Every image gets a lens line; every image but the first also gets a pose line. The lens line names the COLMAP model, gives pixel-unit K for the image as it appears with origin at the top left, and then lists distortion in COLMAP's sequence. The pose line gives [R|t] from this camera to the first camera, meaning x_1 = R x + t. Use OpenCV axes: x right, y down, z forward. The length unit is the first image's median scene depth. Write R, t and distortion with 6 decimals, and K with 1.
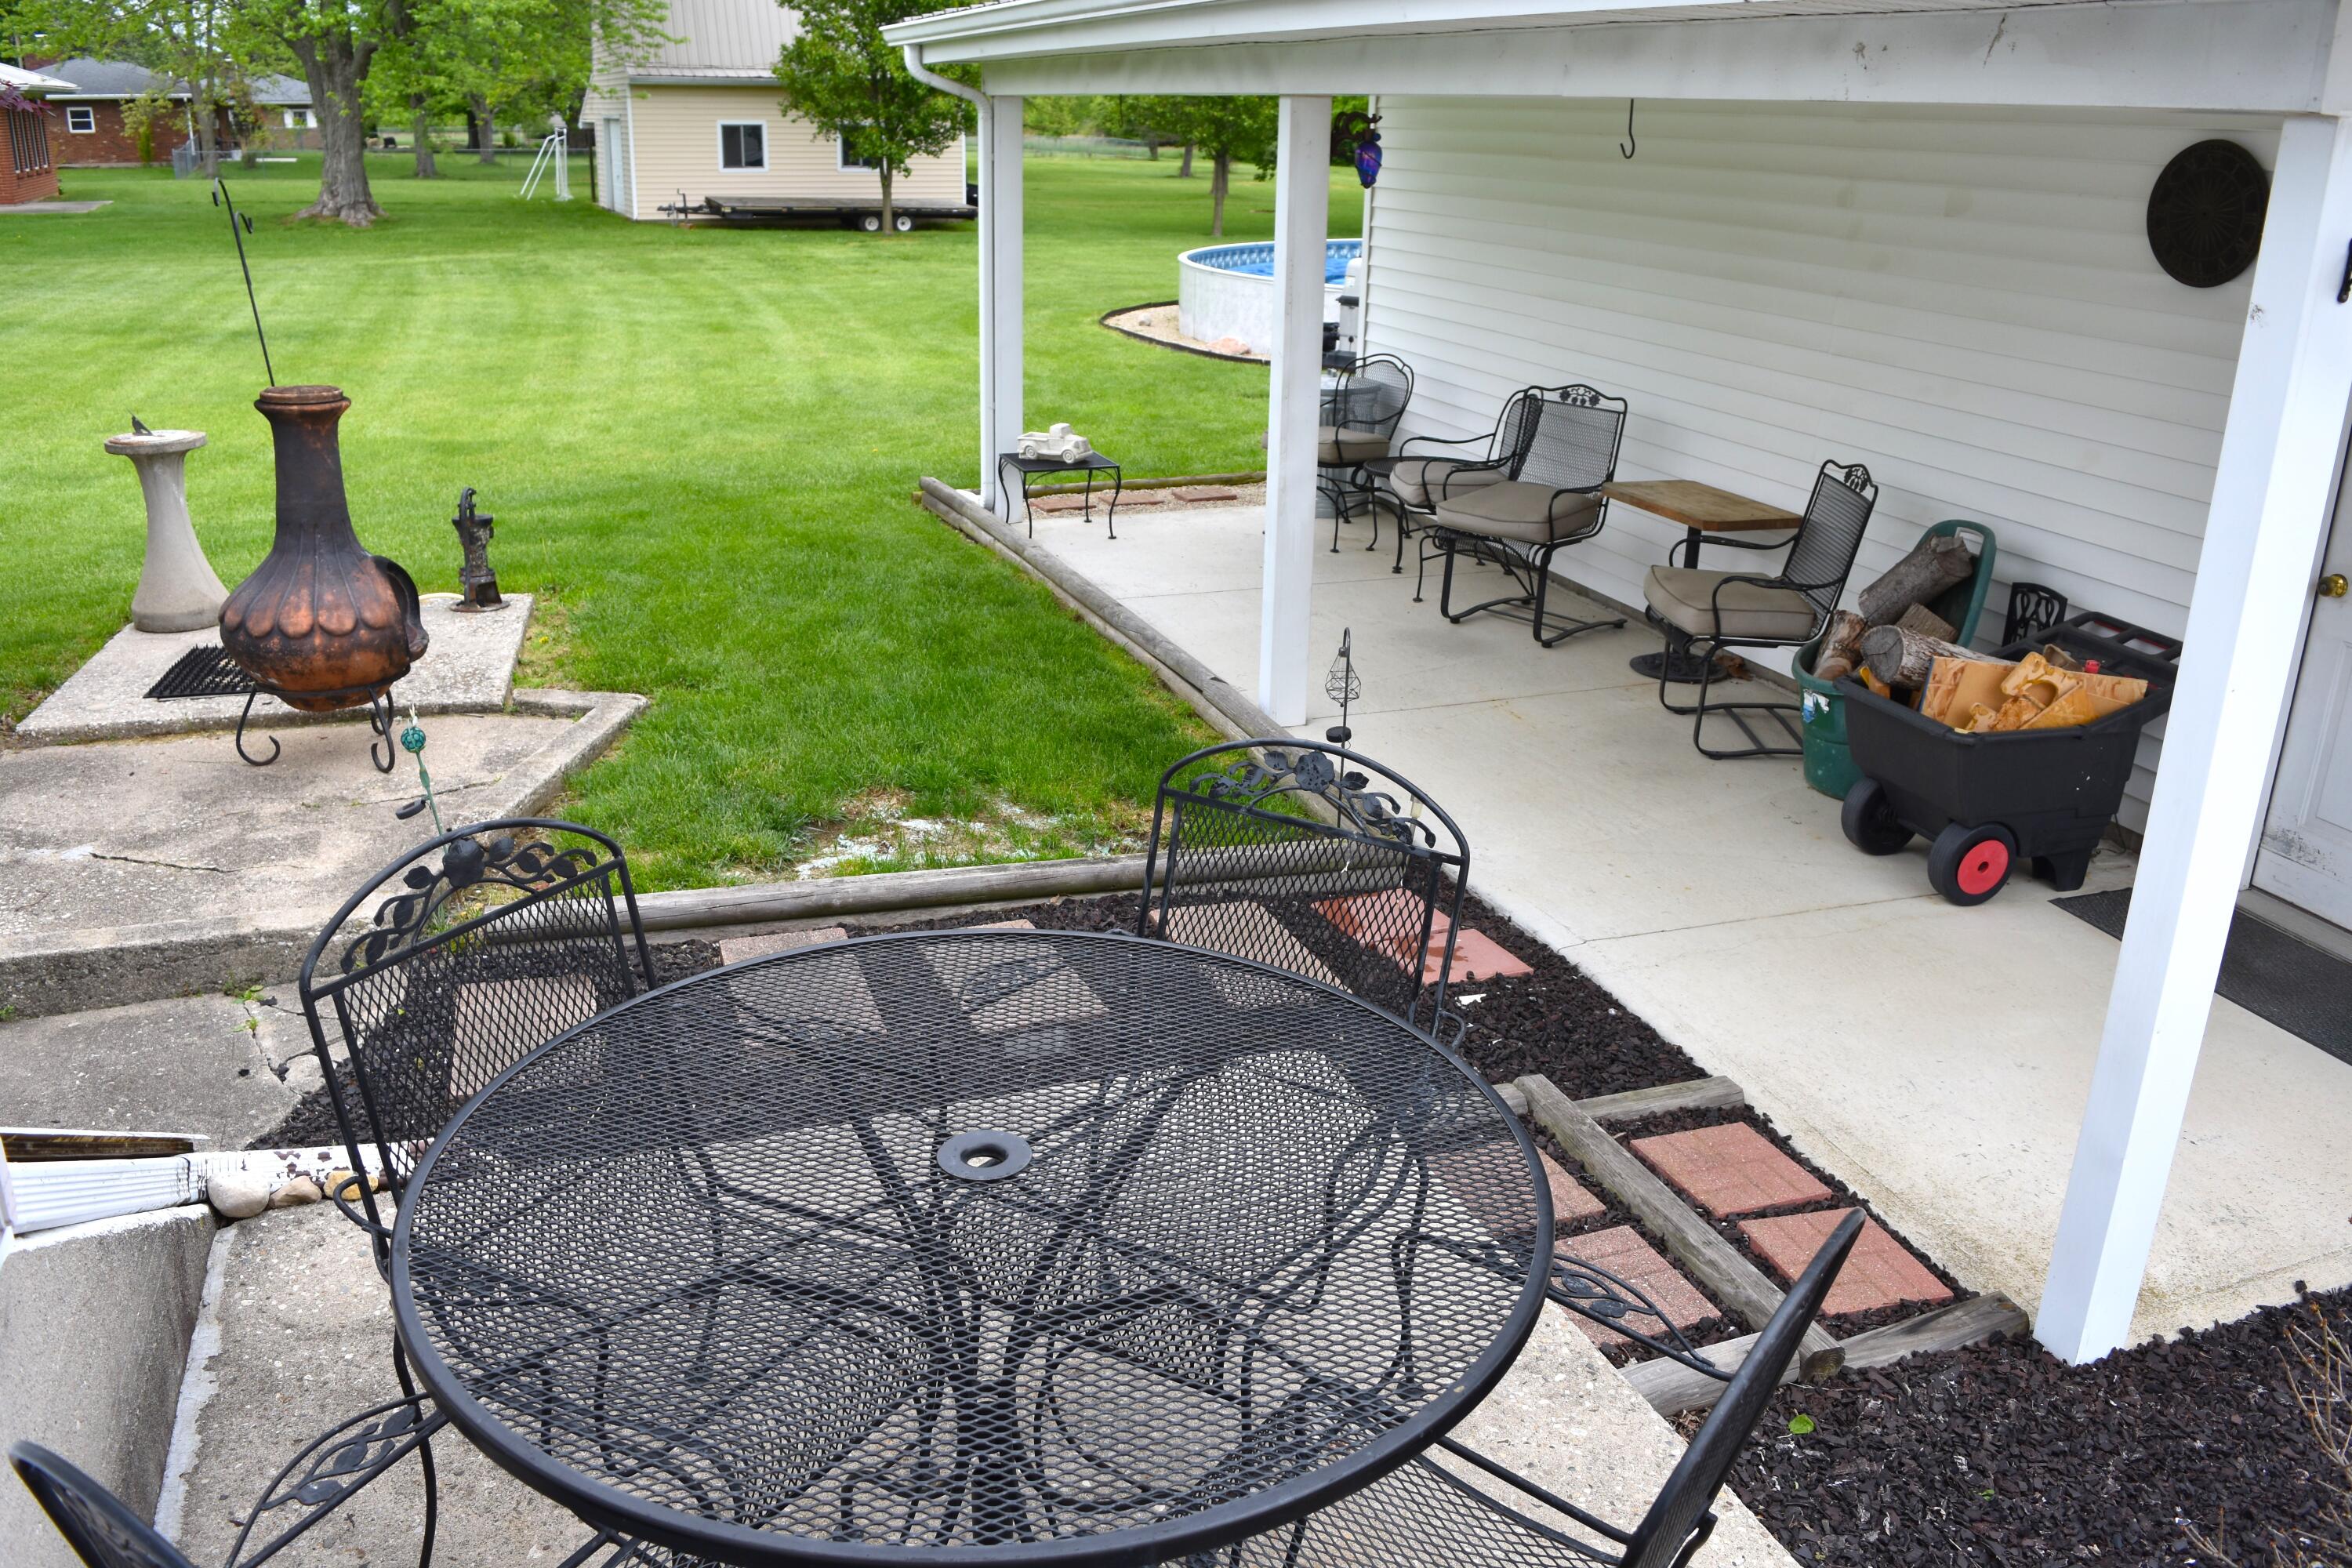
lens RADIAL K [[1854.8, 0, 1176.0], [0, 1854.8, 784.0], [0, 0, 1]] dist [-0.094581, 0.020552]
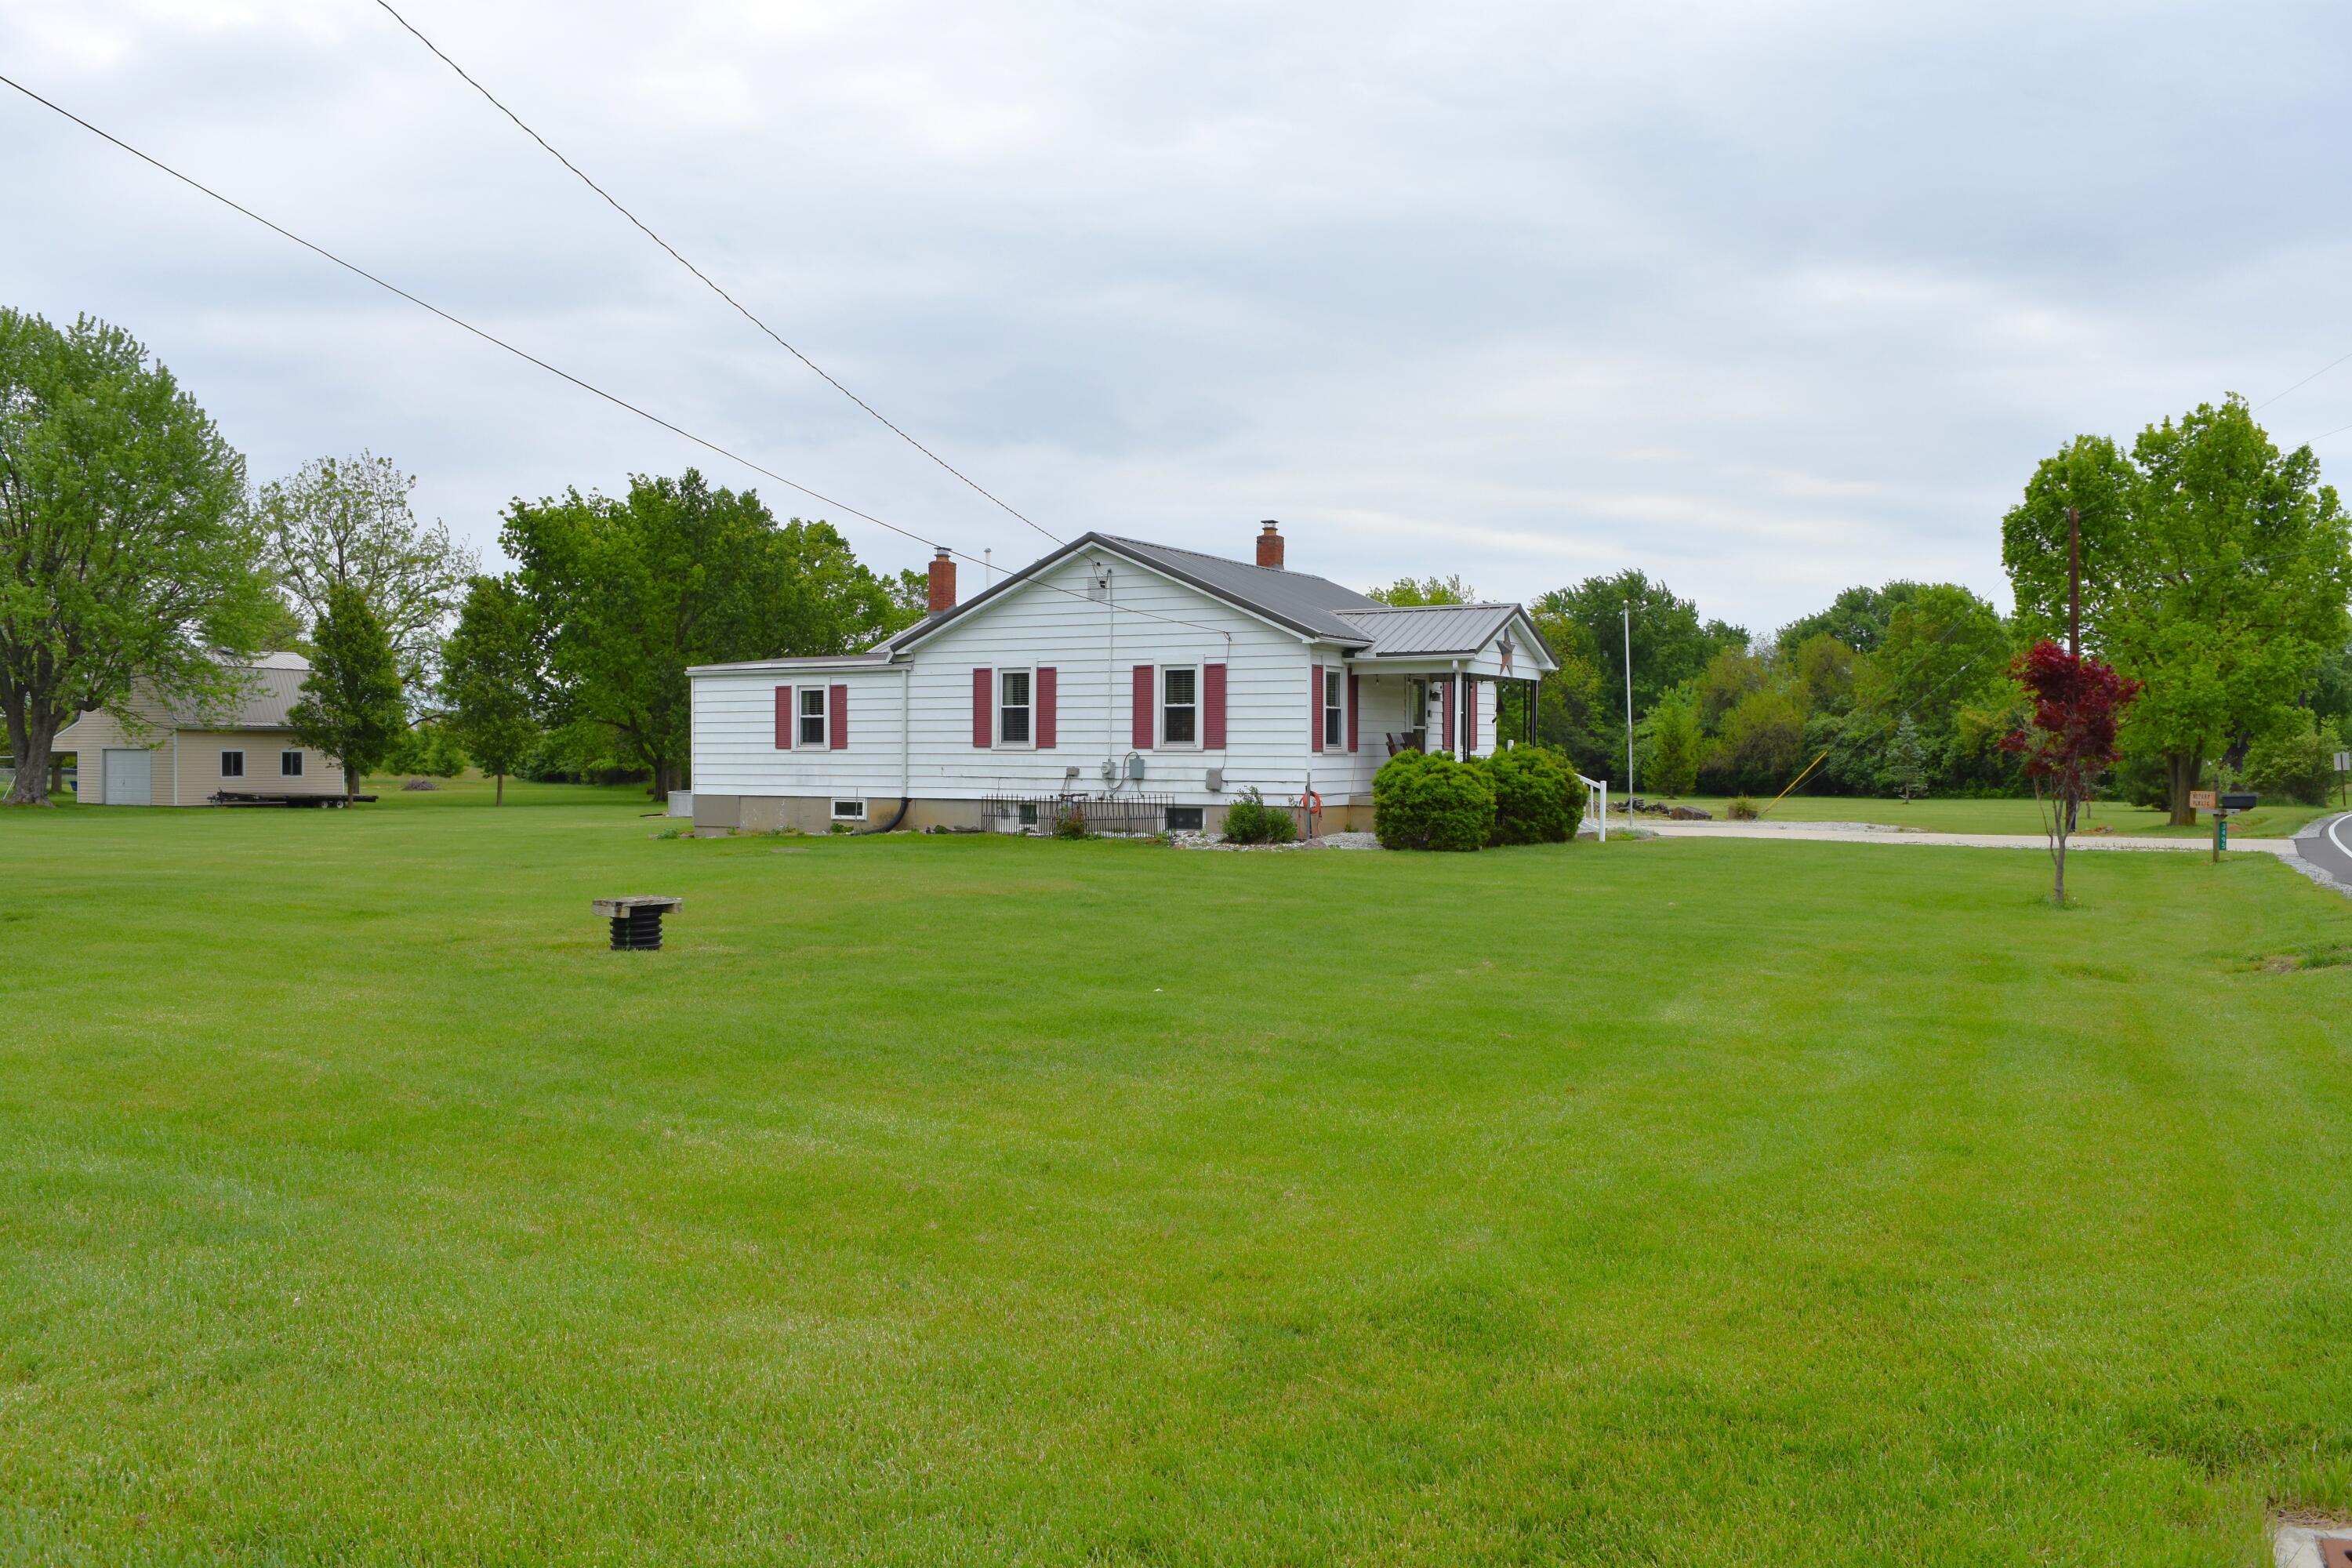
lens RADIAL K [[1854.8, 0, 1176.0], [0, 1854.8, 784.0], [0, 0, 1]] dist [-0.094581, 0.020552]
pose [[0.761104, -0.024367, 0.648173, -3.398747], [0.232140, 0.943336, -0.237124, 1.469821], [-0.605667, 0.330943, 0.723633, -4.037308]]
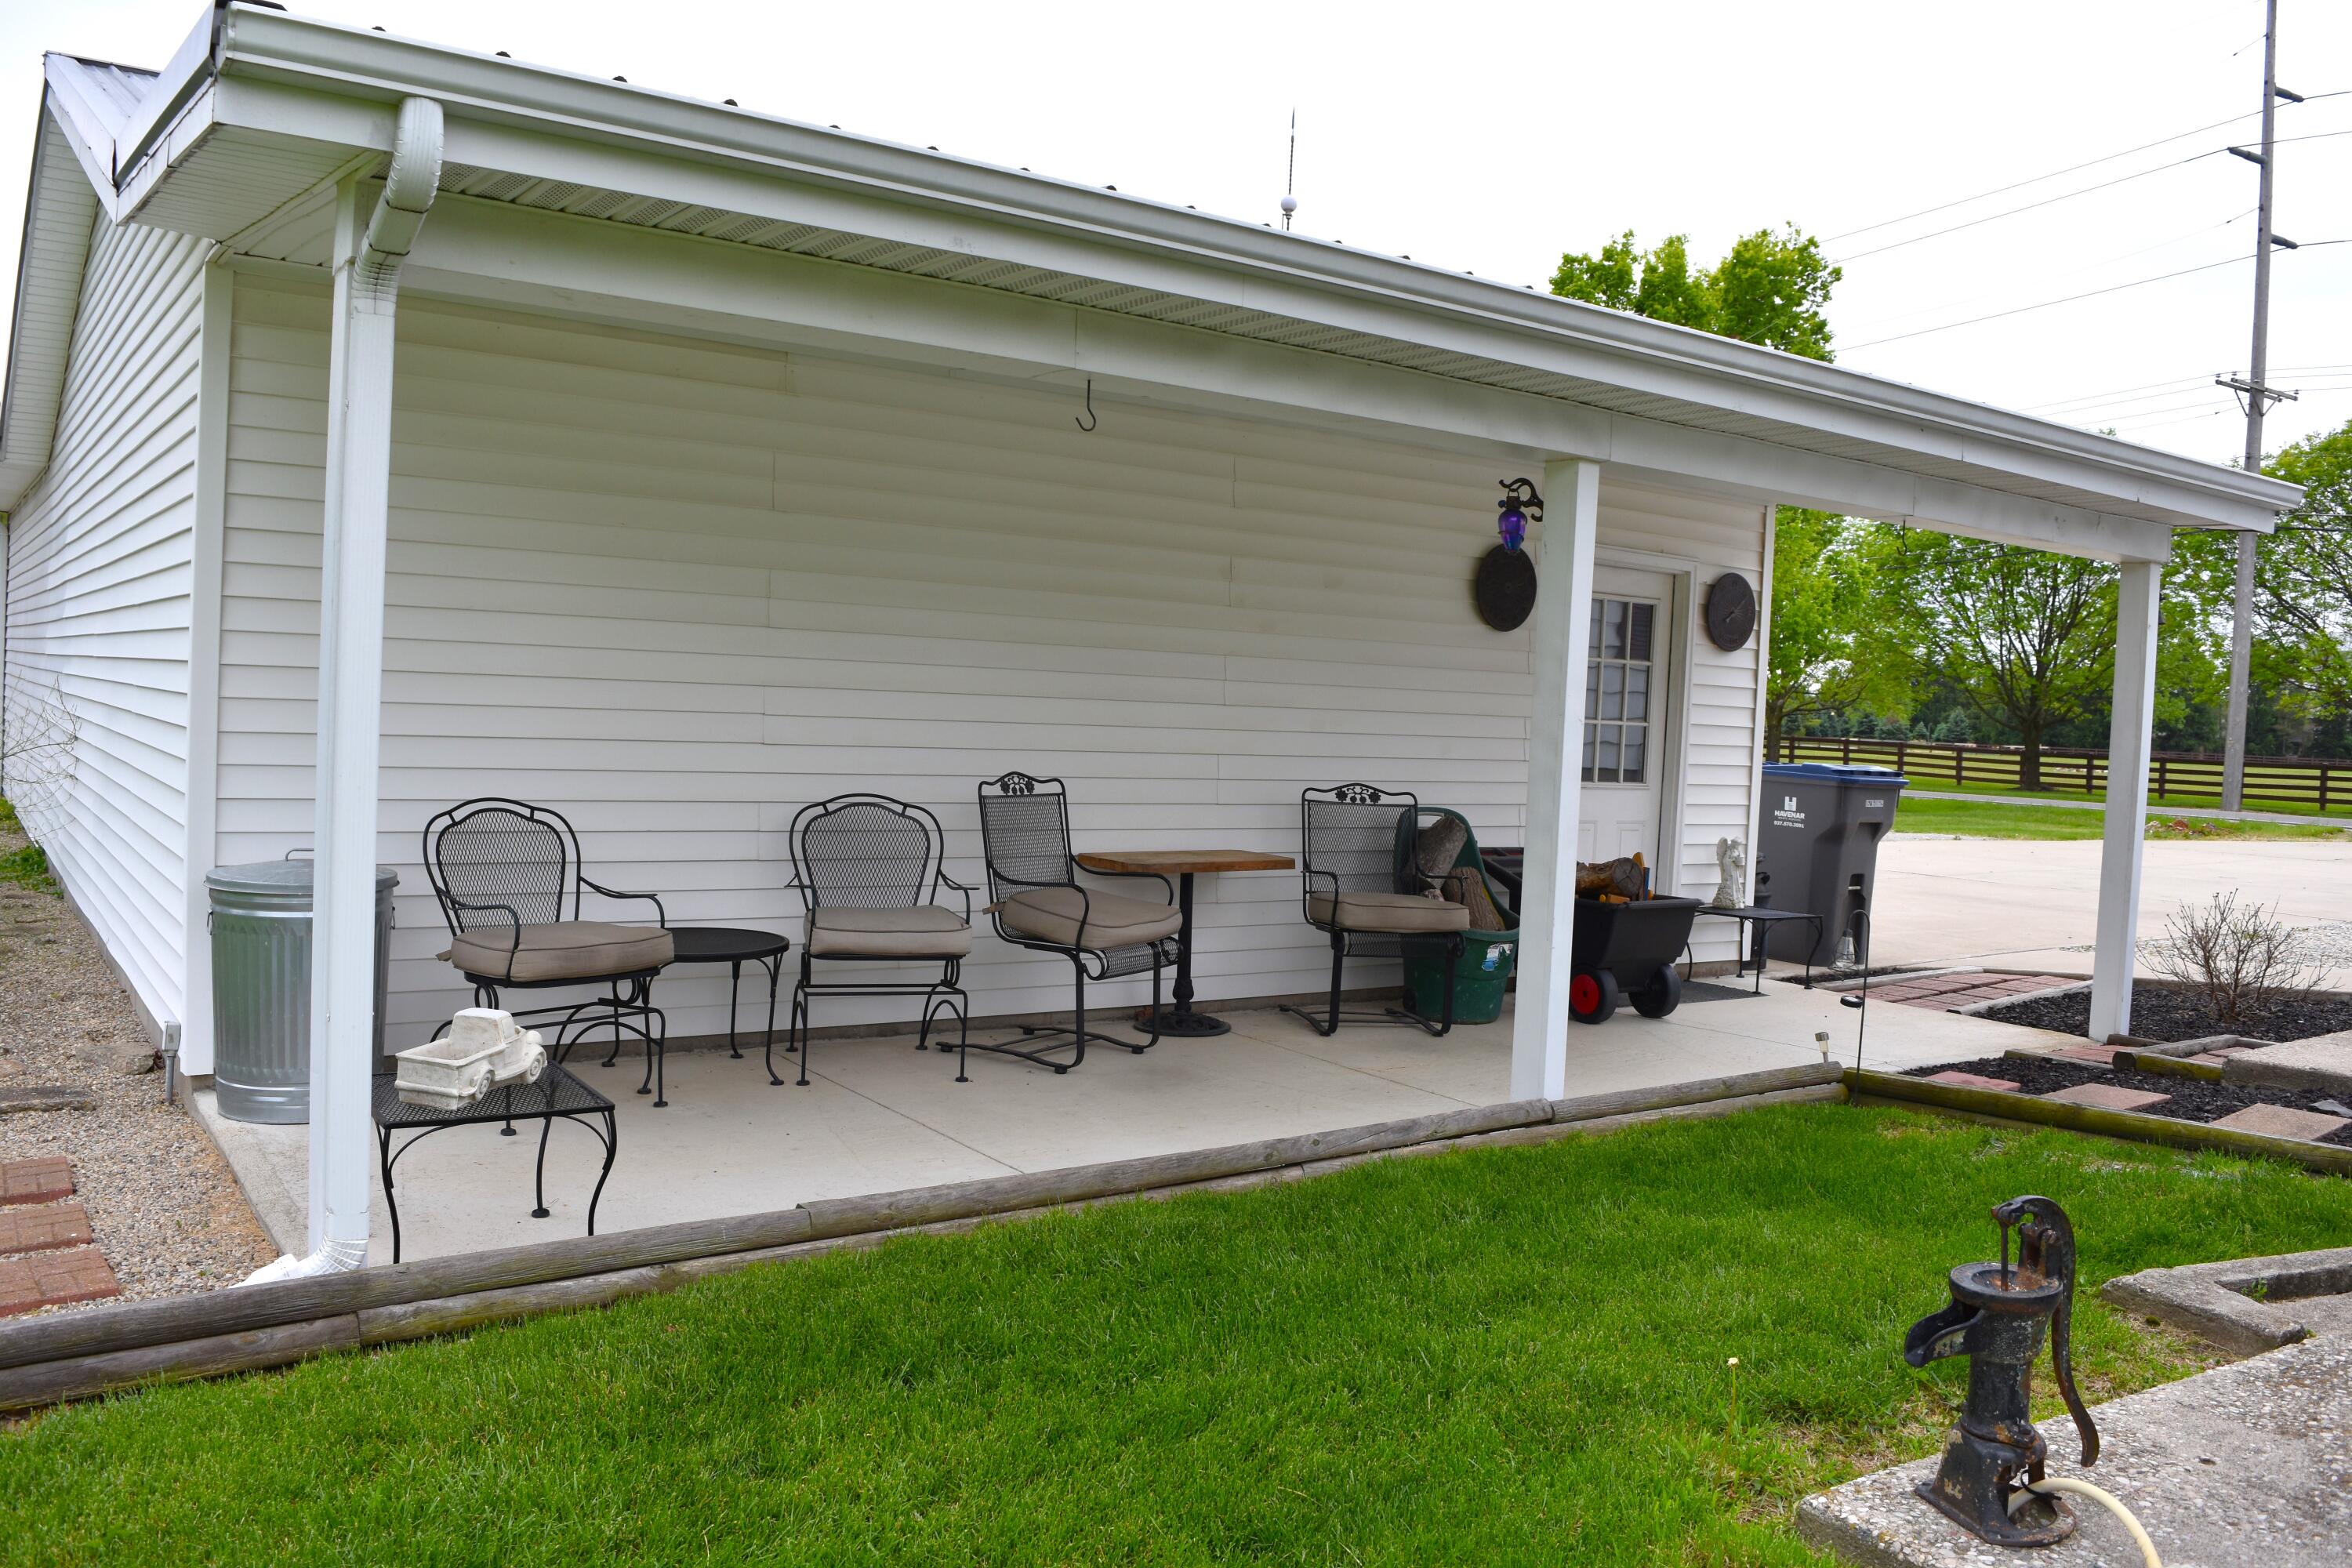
lens RADIAL K [[1854.8, 0, 1176.0], [0, 1854.8, 784.0], [0, 0, 1]] dist [-0.094581, 0.020552]
pose [[-0.281908, -0.072058, 0.956732, -0.647585], [0.283918, 0.946250, 0.154927, -0.329505], [-0.916471, 0.315308, -0.246297, 1.159680]]
